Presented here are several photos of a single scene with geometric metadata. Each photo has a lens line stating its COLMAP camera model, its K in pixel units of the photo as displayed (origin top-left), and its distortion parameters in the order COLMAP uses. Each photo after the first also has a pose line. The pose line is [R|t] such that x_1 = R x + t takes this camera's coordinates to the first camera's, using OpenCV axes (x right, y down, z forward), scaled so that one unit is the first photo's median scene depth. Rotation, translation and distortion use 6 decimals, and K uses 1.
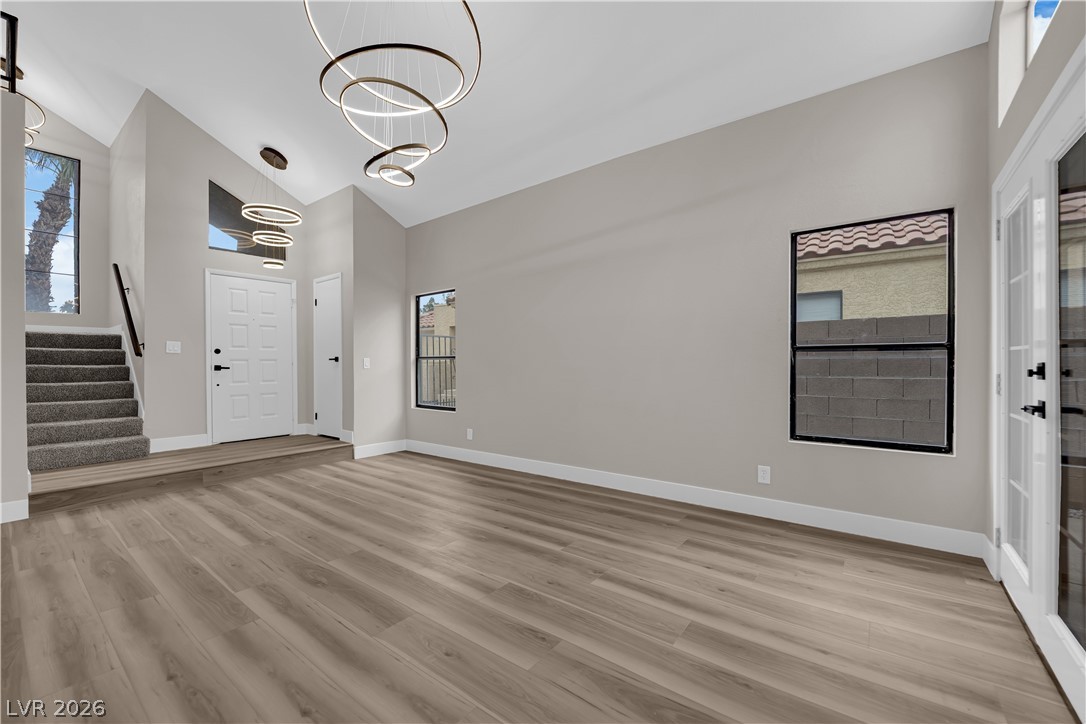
lens RADIAL K [[444.7, 0, 543.0], [0, 444.7, 362.0], [0, 0, 1]] dist [-0.008970, -0.000092]
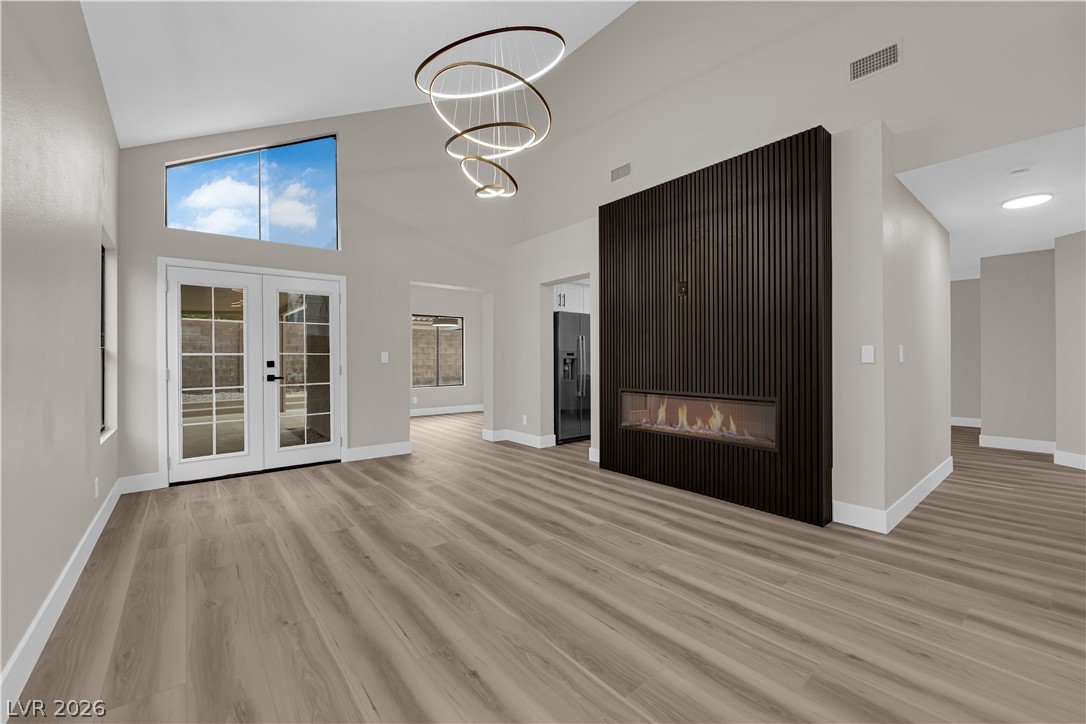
lens RADIAL K [[438.1, 0, 544.1], [0, 438.1, 357.1], [0, 0, 1]] dist [-0.009383, -0.002953]
pose [[-0.975523, 0.013219, 0.219500, -0.639212], [0.011767, 0.999899, -0.007922, 0.010275], [-0.219582, -0.005145, -0.975580, 1.869518]]
